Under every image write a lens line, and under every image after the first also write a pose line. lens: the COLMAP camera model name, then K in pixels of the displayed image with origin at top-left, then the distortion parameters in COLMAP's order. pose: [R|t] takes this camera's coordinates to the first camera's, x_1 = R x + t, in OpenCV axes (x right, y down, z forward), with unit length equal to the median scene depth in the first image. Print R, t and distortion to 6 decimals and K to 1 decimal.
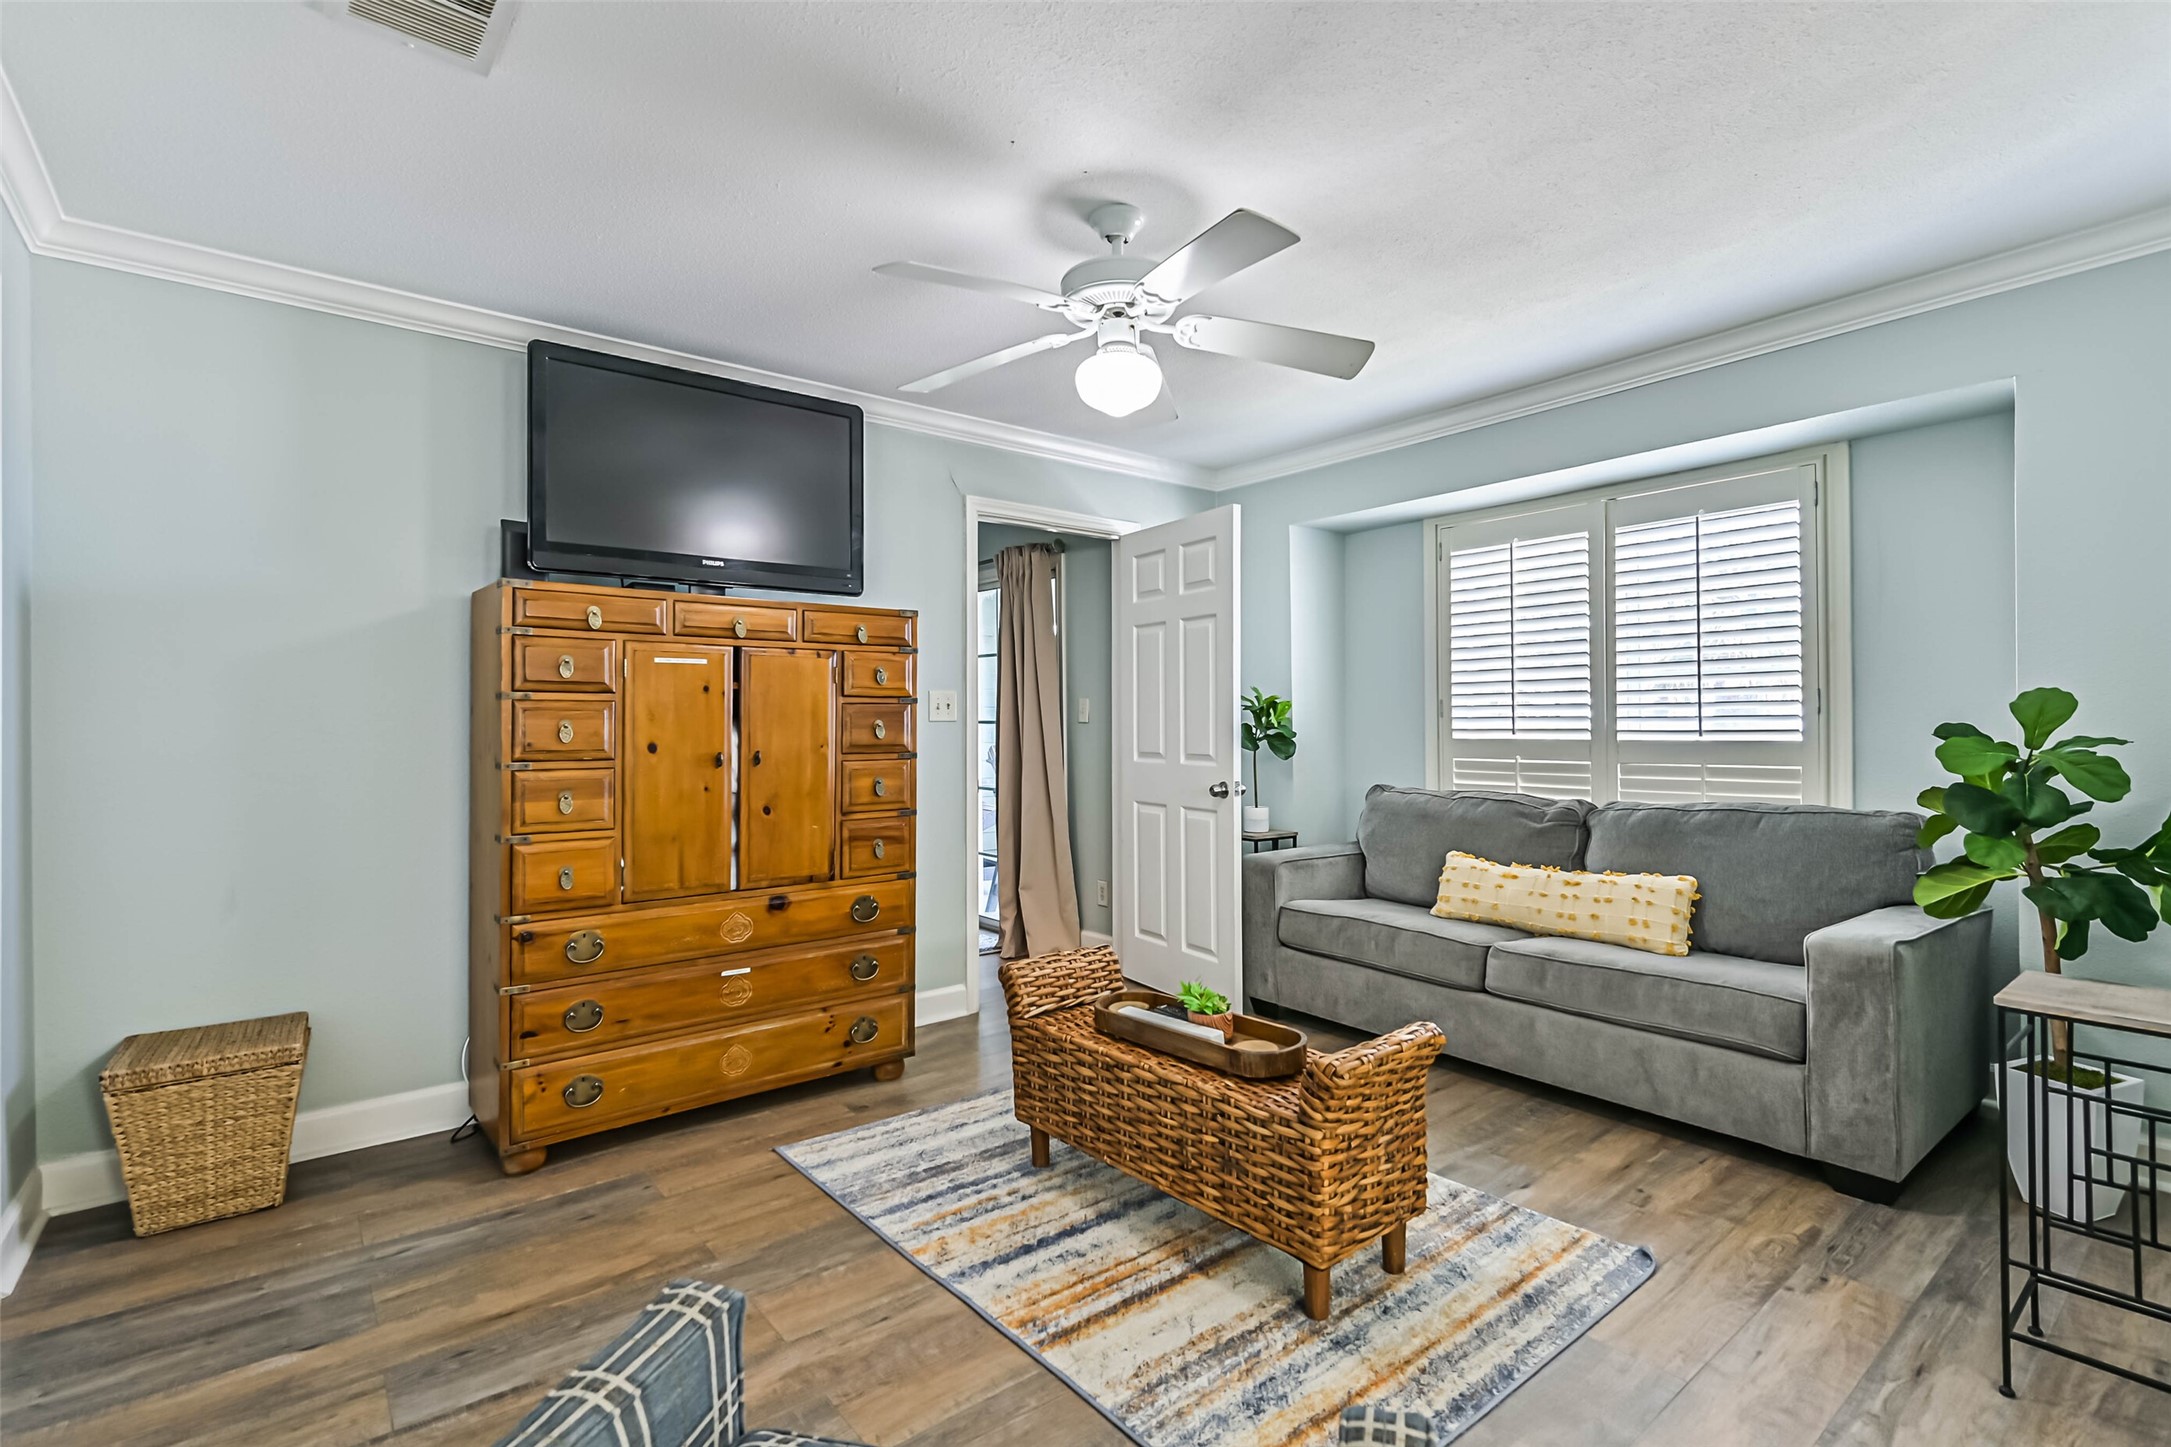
lens RADIAL K [[995.9, 0, 1104.8], [0, 995.9, 722.0], [0, 0, 1]] dist [0.020372, -0.005569]
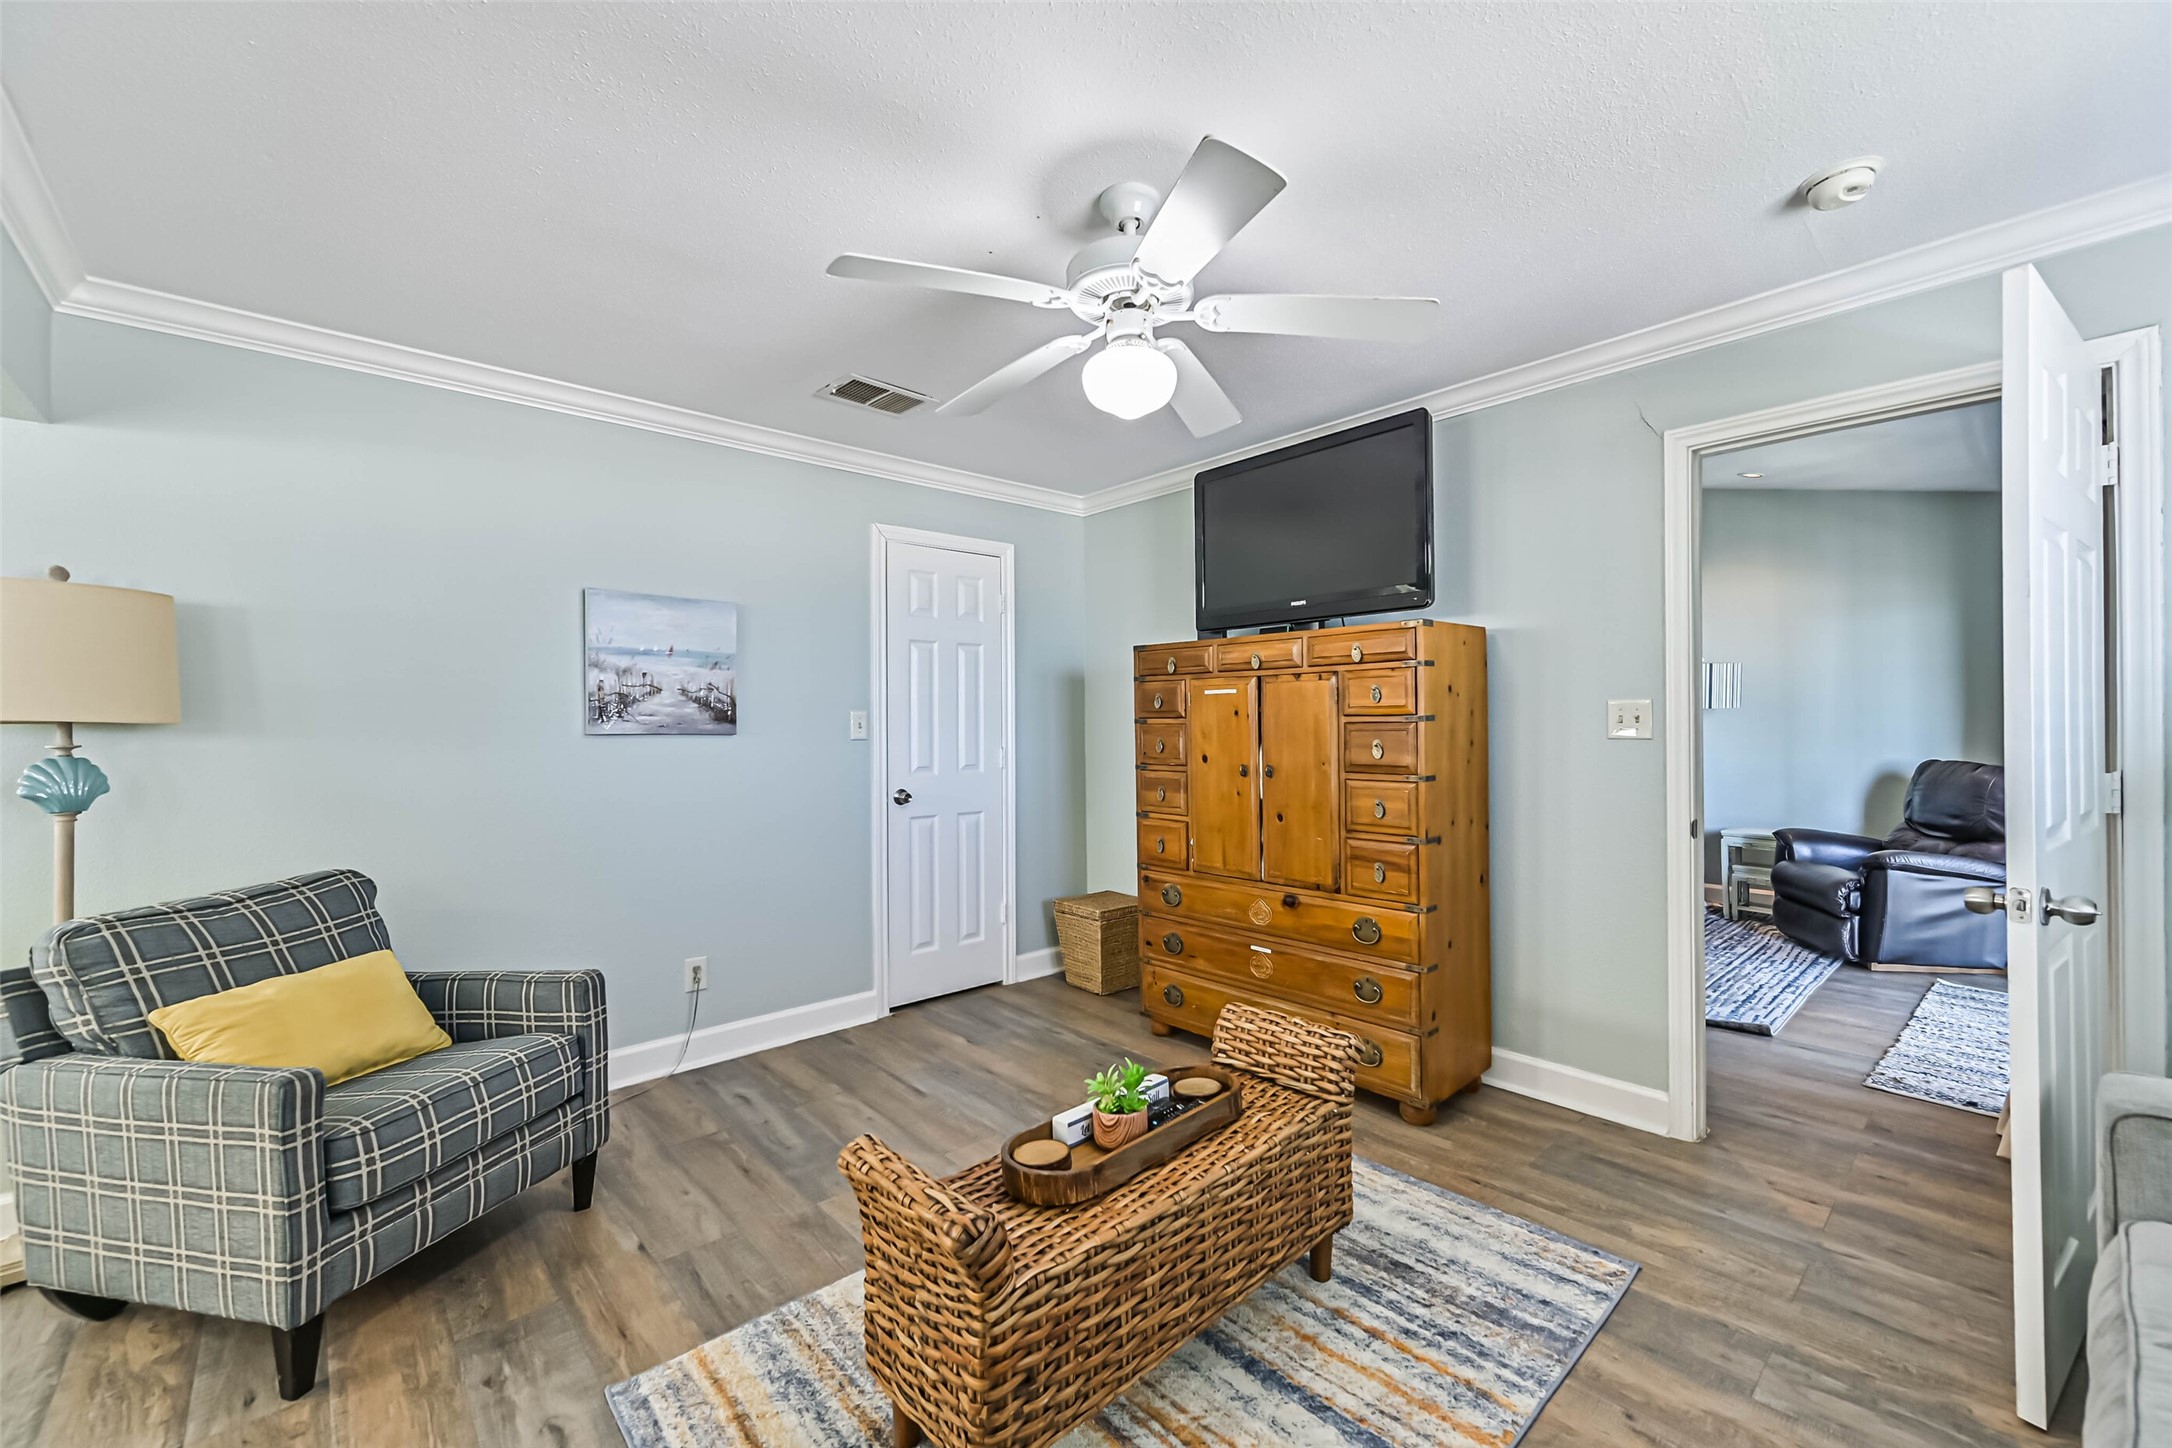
lens RADIAL K [[864.6, 0, 1094.5], [0, 864.6, 720.6], [0, 0, 1]] dist [0.001621, -0.000270]
pose [[0.067192, 0.000691, -0.997740, 0.577451], [0.010434, 0.999945, 0.001395, -0.023425], [0.997685, -0.010505, 0.067181, 0.657331]]
